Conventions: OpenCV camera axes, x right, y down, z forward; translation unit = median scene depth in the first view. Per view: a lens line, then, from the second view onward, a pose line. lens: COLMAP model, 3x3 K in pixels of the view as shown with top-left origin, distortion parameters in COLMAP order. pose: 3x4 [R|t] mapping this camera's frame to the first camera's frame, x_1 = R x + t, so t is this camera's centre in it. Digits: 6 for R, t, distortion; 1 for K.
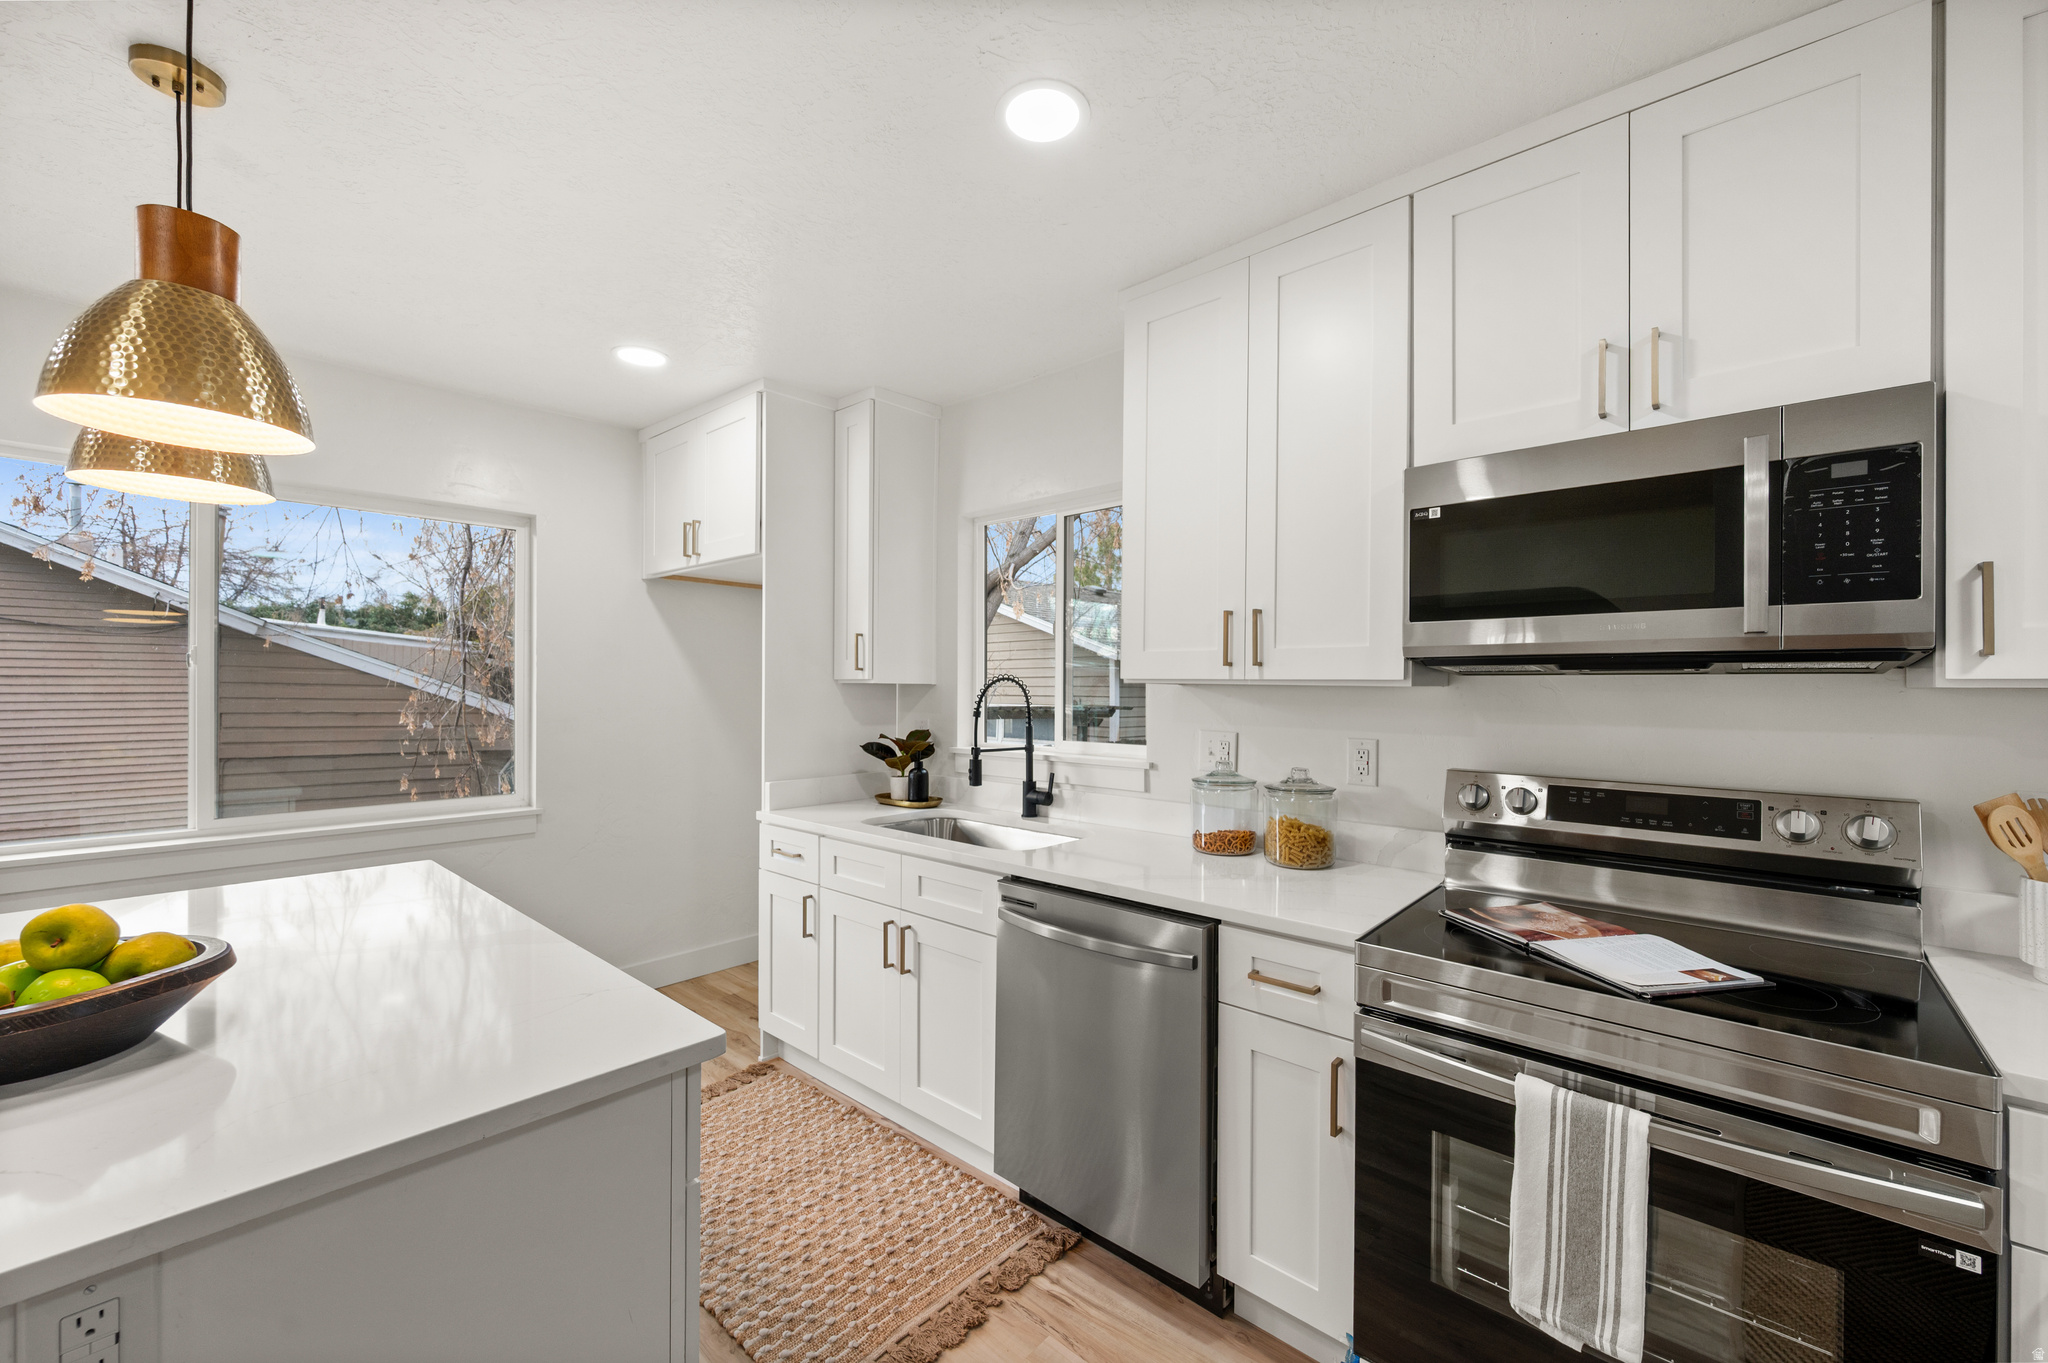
lens RADIAL K [[810.9, 0, 1029.8], [0, 810.9, 688.1], [0, 0, 1]] dist [-0.000487, -0.000402]
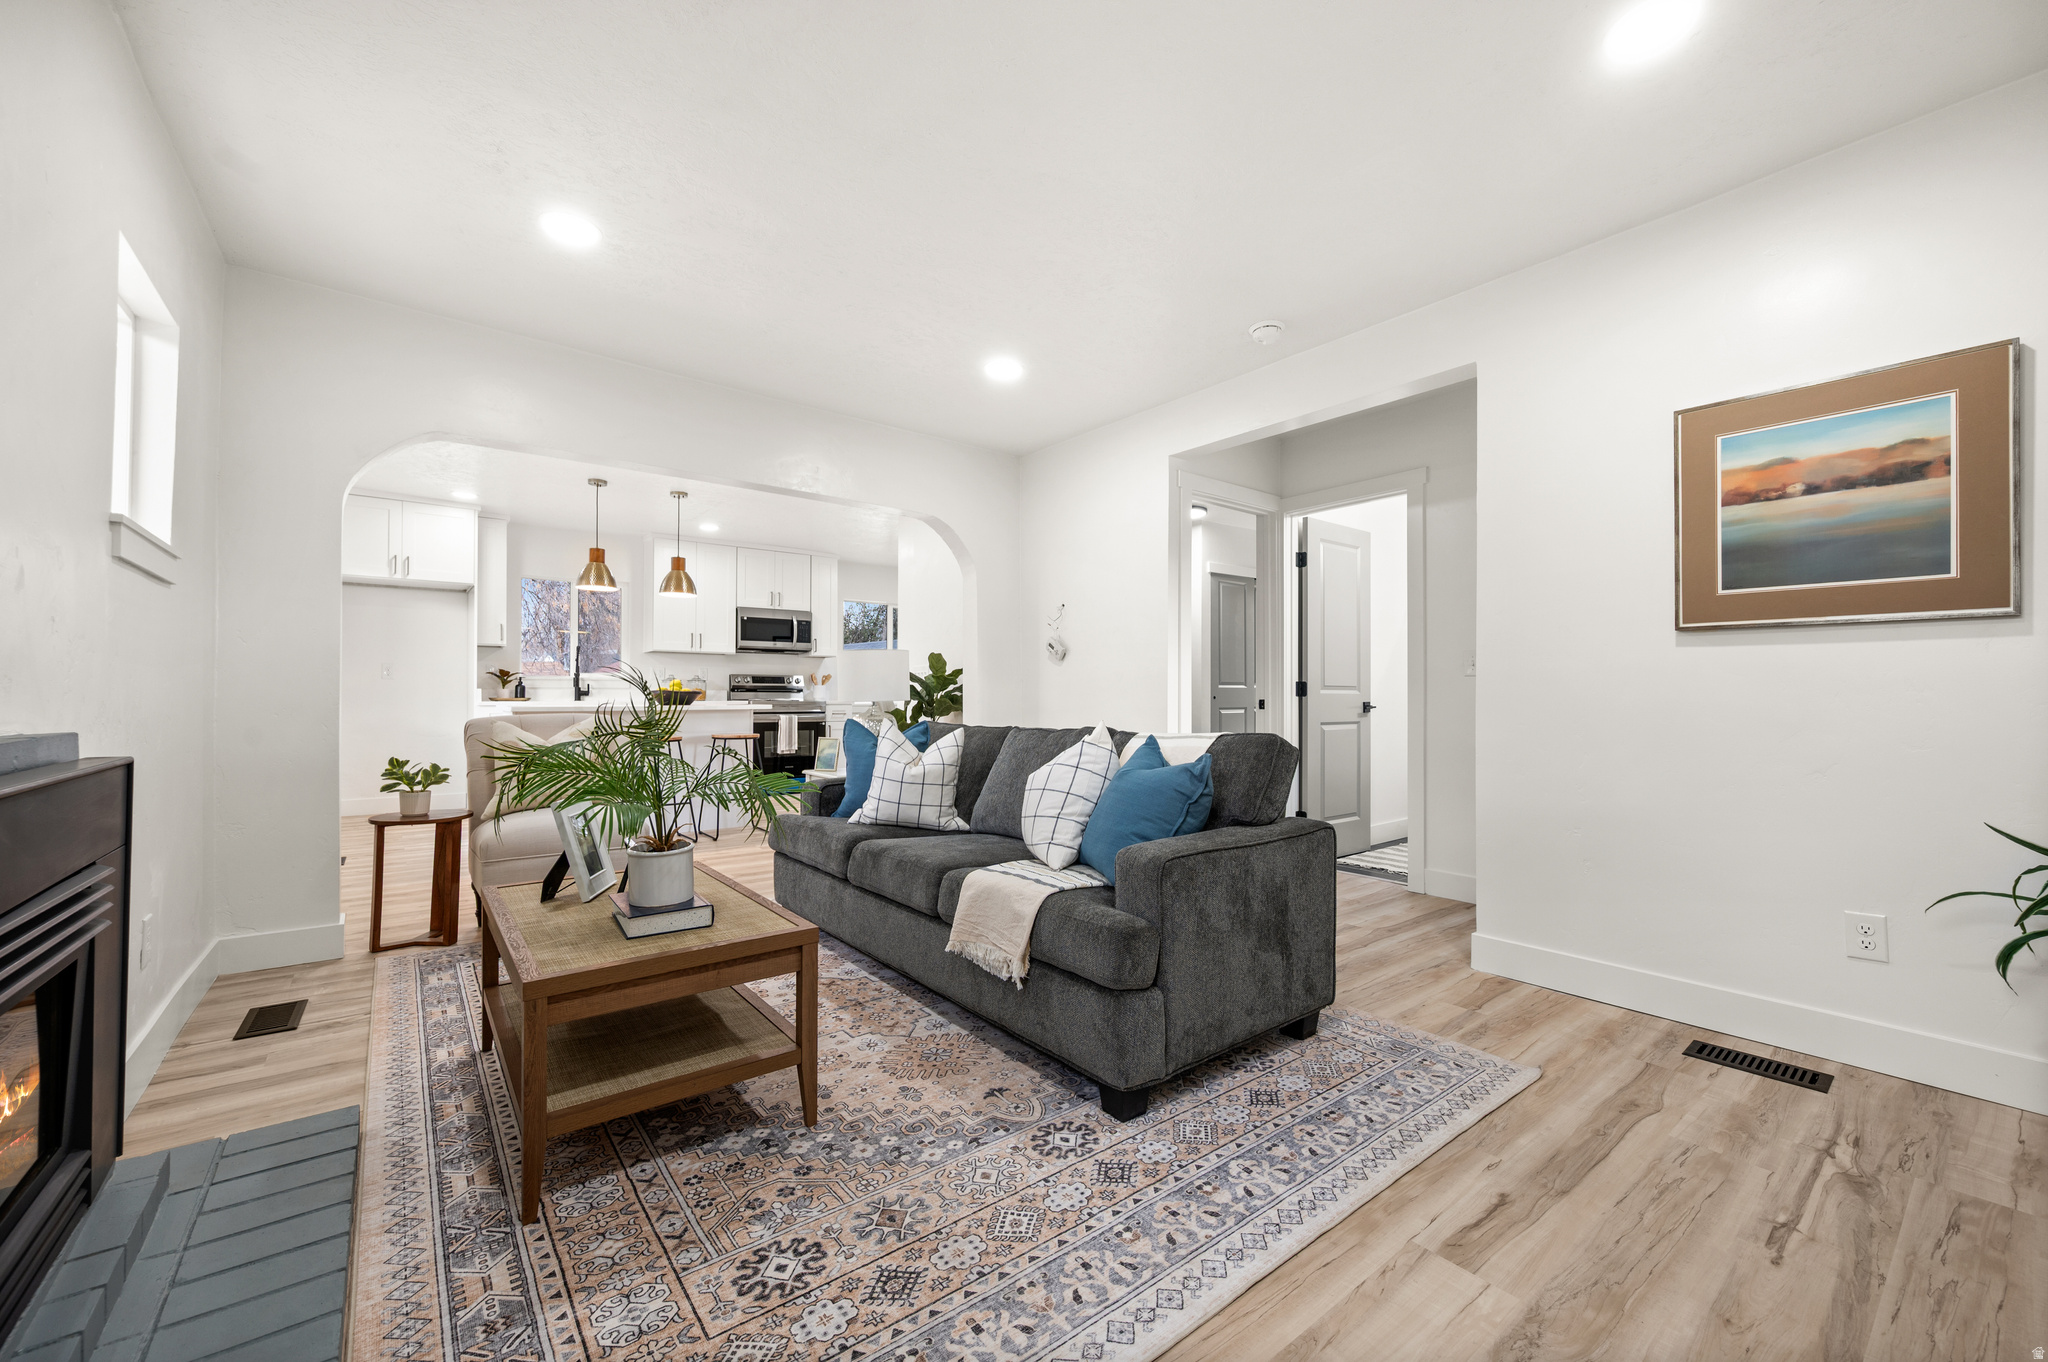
lens RADIAL K [[810.9, 0, 1029.8], [0, 810.9, 687.6], [0, 0, 1]] dist [-0.000487, -0.000402]
pose [[0.185597, 0.003262, 0.982621, -3.625290], [-0.000566, 0.999995, -0.003213, 0.195536], [-0.982626, 0.000041, 0.185598, -1.437611]]
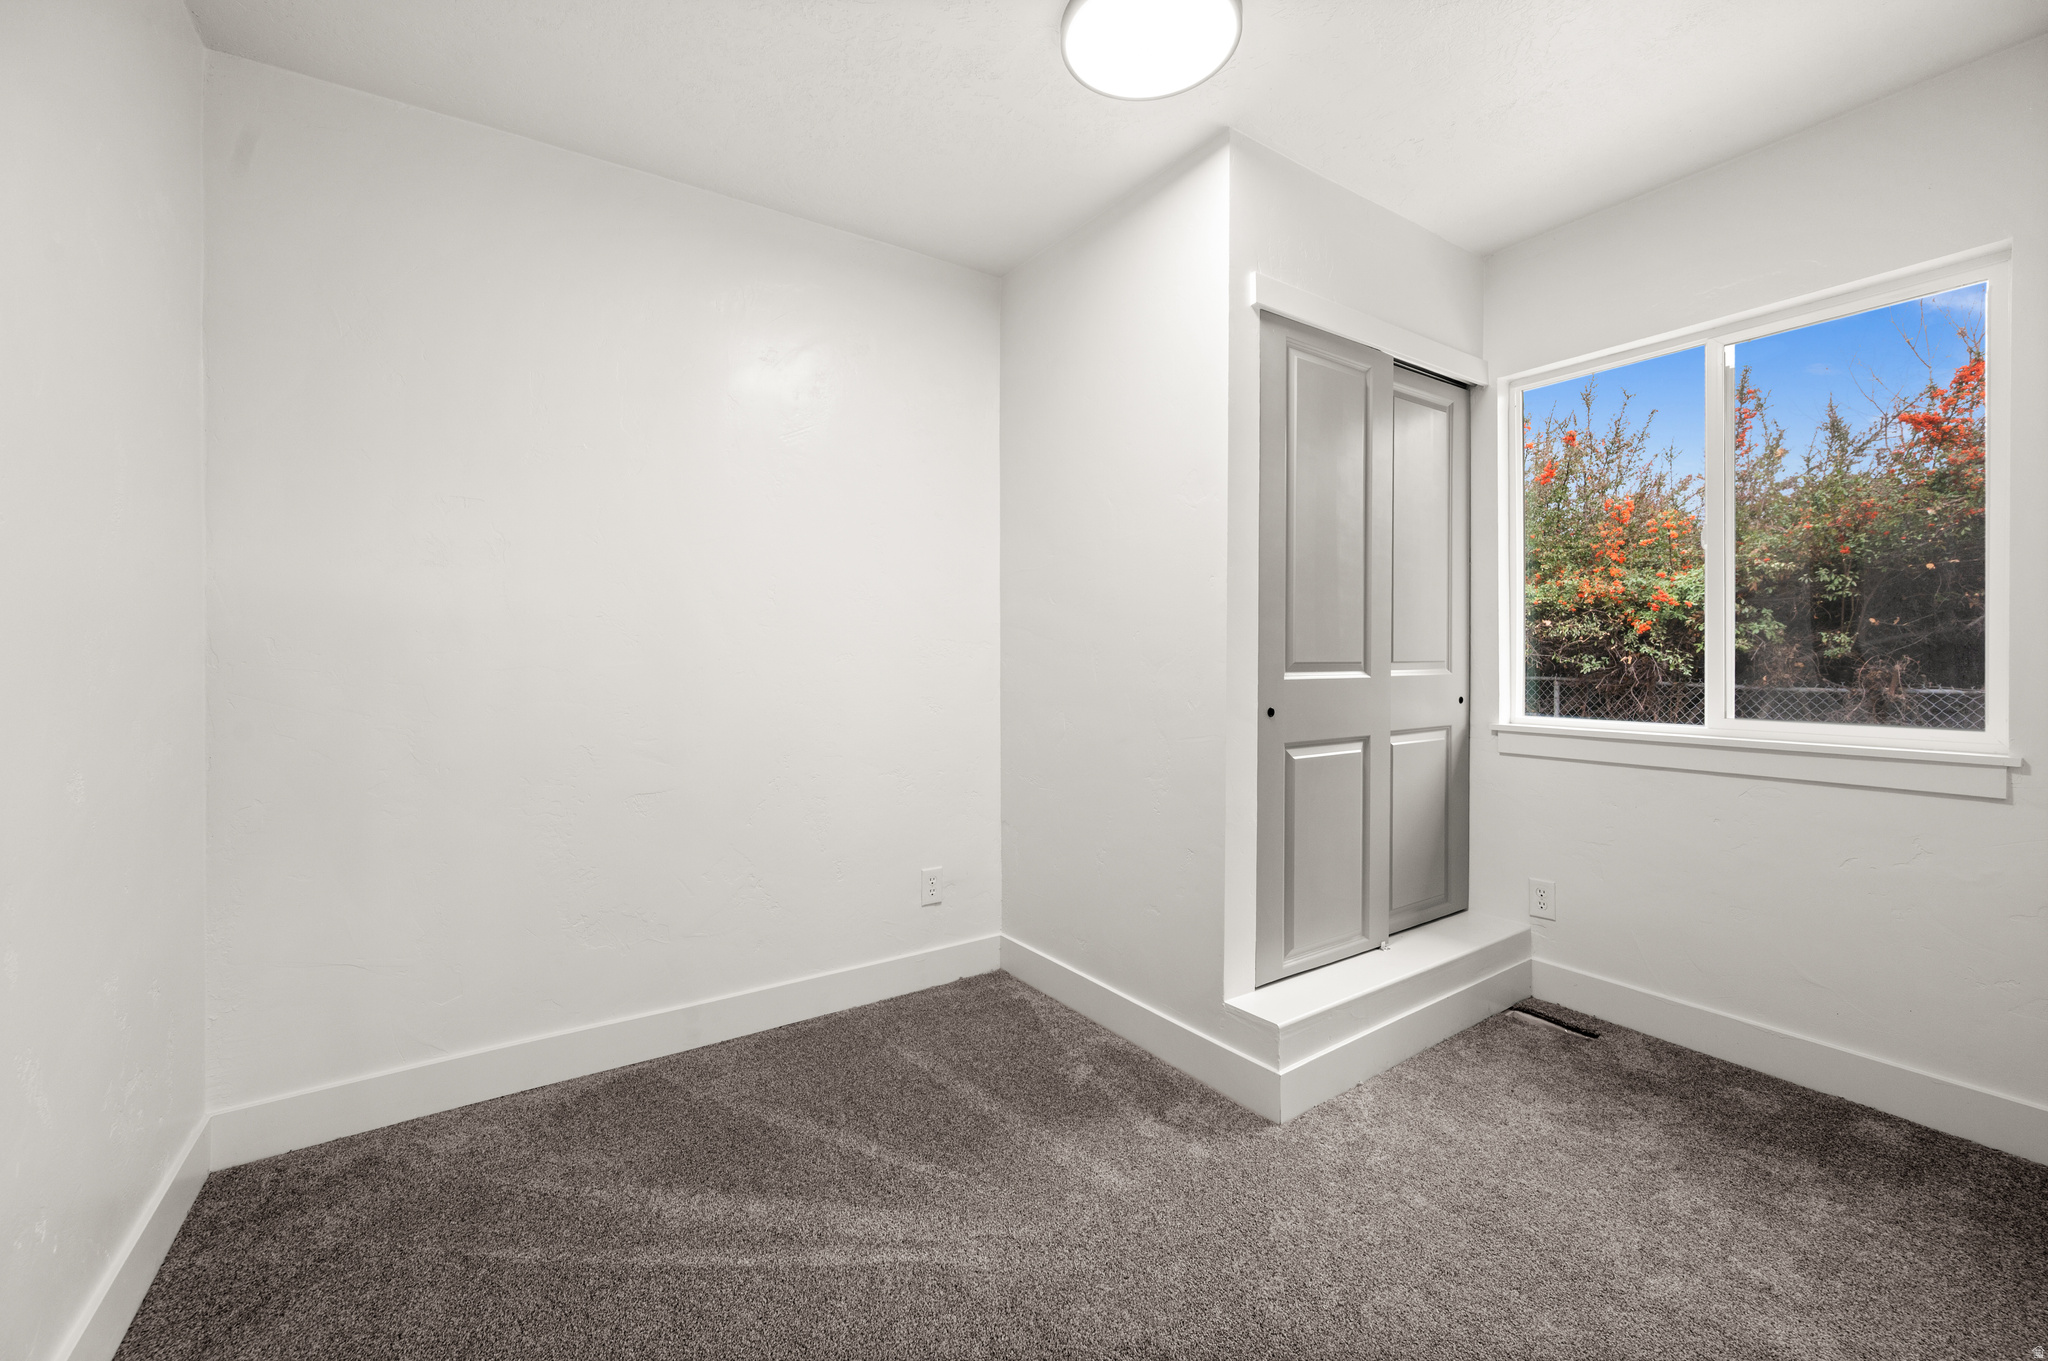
lens RADIAL K [[813.9, 0, 1027.1], [0, 813.9, 695.3], [0, 0, 1]] dist [-0.001087, -0.000047]
pose [[0.252031, -0.023149, 0.967442, -0.982711], [-0.000003, 0.999714, 0.023922, 0.176973], [-0.967719, -0.006032, 0.251959, -1.540026]]
